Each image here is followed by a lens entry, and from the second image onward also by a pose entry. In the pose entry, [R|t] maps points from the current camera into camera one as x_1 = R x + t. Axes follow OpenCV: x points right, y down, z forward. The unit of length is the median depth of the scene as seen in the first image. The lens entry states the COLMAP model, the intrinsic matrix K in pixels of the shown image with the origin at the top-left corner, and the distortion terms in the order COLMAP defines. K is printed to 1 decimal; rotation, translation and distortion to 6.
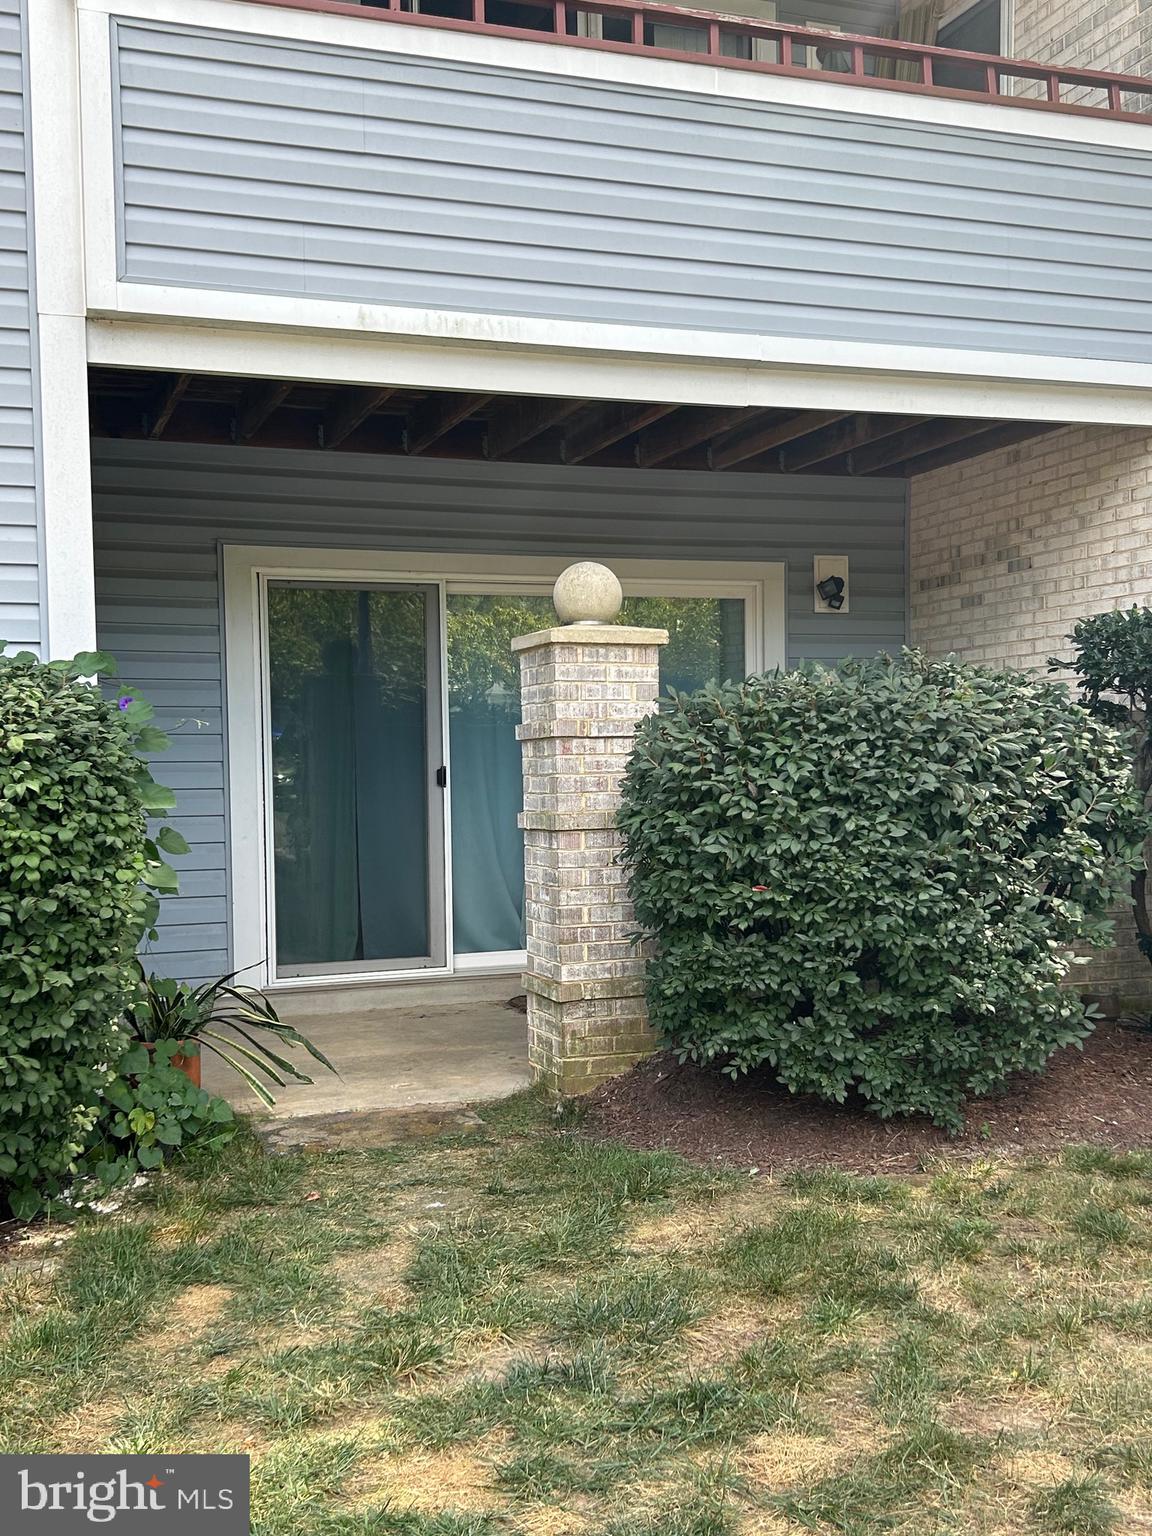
lens RADIAL K [[1664.8, 0, 598.9], [0, 1664.8, 796.7], [0, 0, 1]] dist [0.140147, -0.330238]
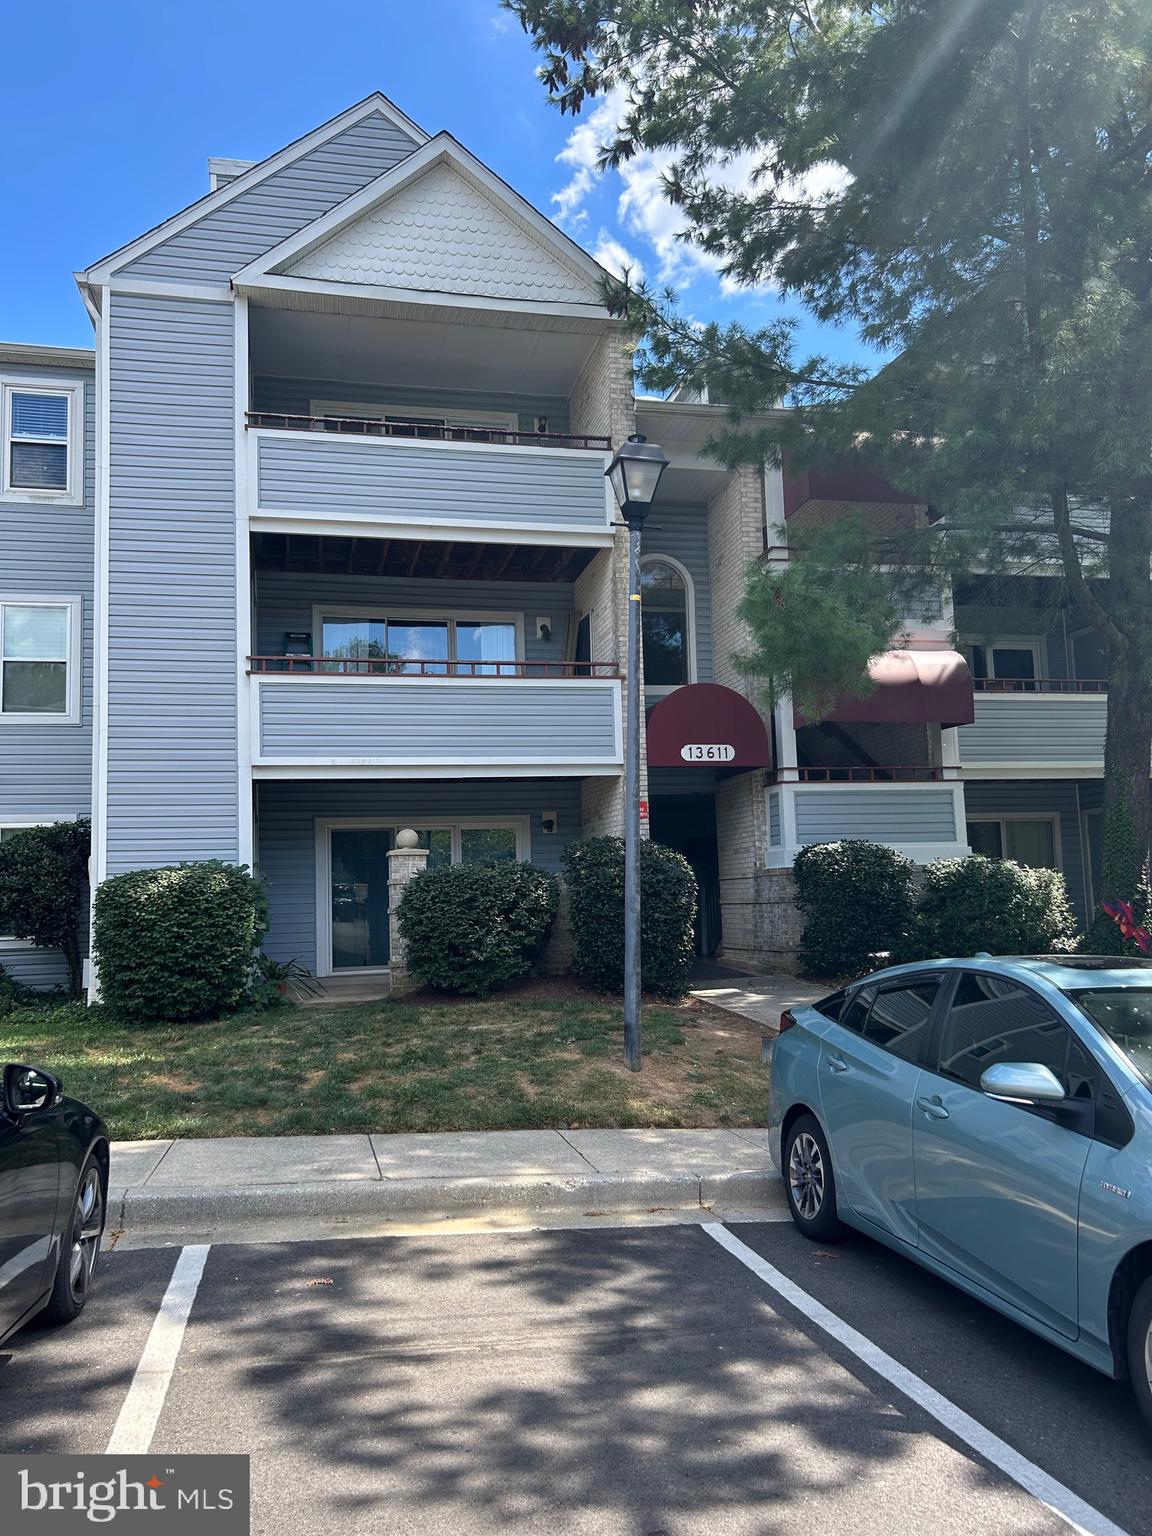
lens RADIAL K [[1156.9, 0, 571.5], [0, 1156.9, 789.6], [0, 0, 1]] dist [0.104218, -0.187876]
pose [[0.991715, -0.023751, -0.126242, 0.638701], [0.009947, 0.994006, -0.108869, 0.031442], [0.128071, 0.106711, 0.986007, -1.254288]]
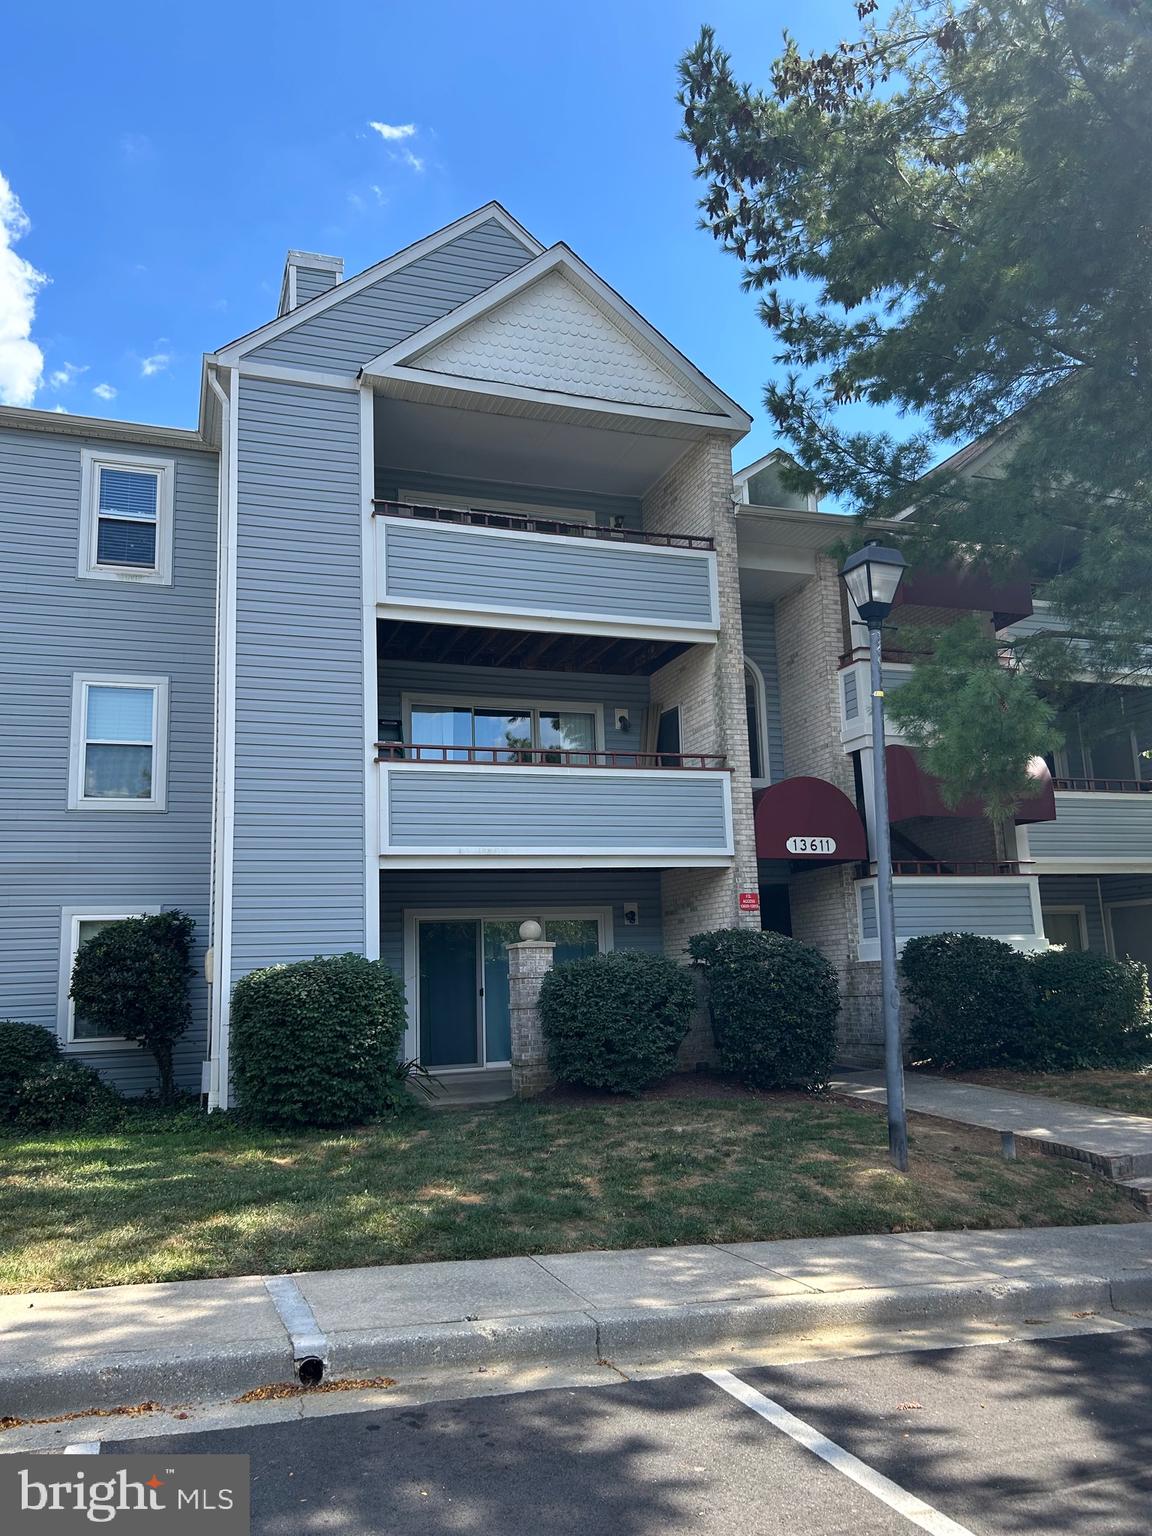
lens RADIAL K [[1153.4, 0, 576.9], [0, 1153.4, 785.4], [0, 0, 1]] dist [0.170116, -0.445757]
pose [[0.999810, -0.019285, -0.002660, 0.099831], [0.018452, 0.982298, -0.186415, 0.017352], [0.006208, 0.186330, 0.982468, -1.280390]]
